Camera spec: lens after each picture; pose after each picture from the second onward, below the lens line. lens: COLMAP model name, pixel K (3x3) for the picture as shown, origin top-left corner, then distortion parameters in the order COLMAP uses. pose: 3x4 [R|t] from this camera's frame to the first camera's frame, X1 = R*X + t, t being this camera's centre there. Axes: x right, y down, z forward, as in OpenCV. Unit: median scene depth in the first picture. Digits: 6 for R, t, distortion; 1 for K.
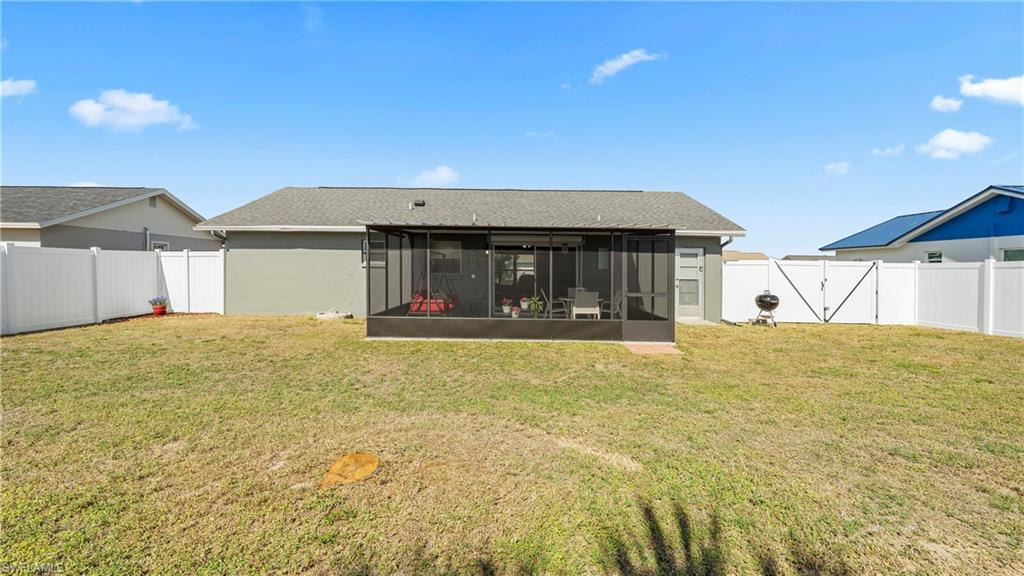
lens RADIAL K [[415.8, 0, 508.9], [0, 415.8, 269.0], [0, 0, 1]] dist [-0.002365, -0.000255]
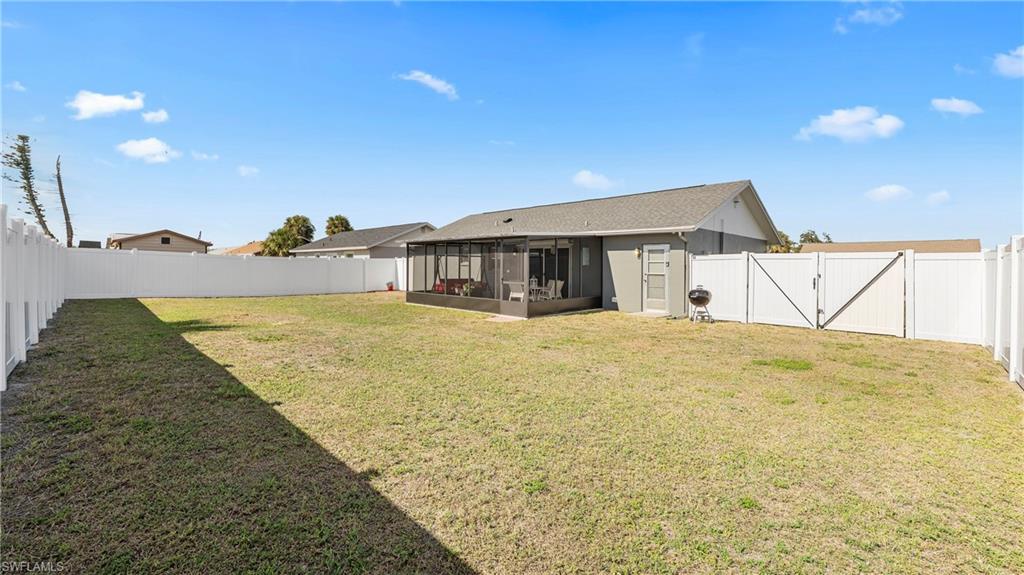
lens RADIAL K [[415.8, 0, 508.9], [0, 415.8, 268.5], [0, 0, 1]] dist [-0.002365, -0.000255]
pose [[0.714295, -0.004358, -0.699831, 0.908351], [0.001667, 0.999988, -0.004527, 0.014365], [0.699843, 0.002067, 0.714294, -0.010463]]
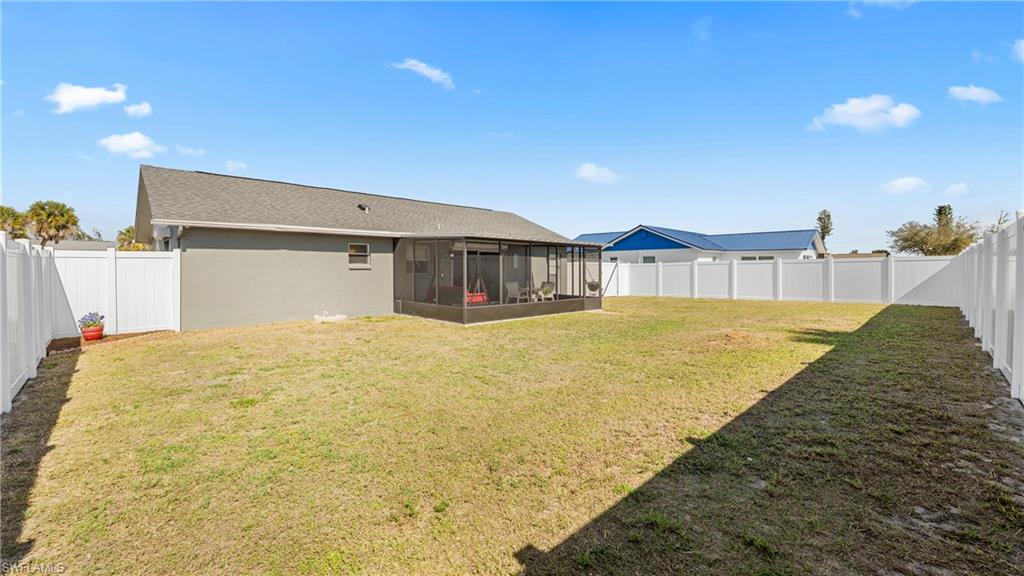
lens RADIAL K [[415.8, 0, 508.9], [0, 415.8, 269.0], [0, 0, 1]] dist [-0.002365, -0.000255]
pose [[0.717675, -0.012871, 0.696259, -0.789737], [0.008431, 0.999916, 0.009794, -0.011813], [-0.696327, -0.001159, 0.717724, -0.006123]]
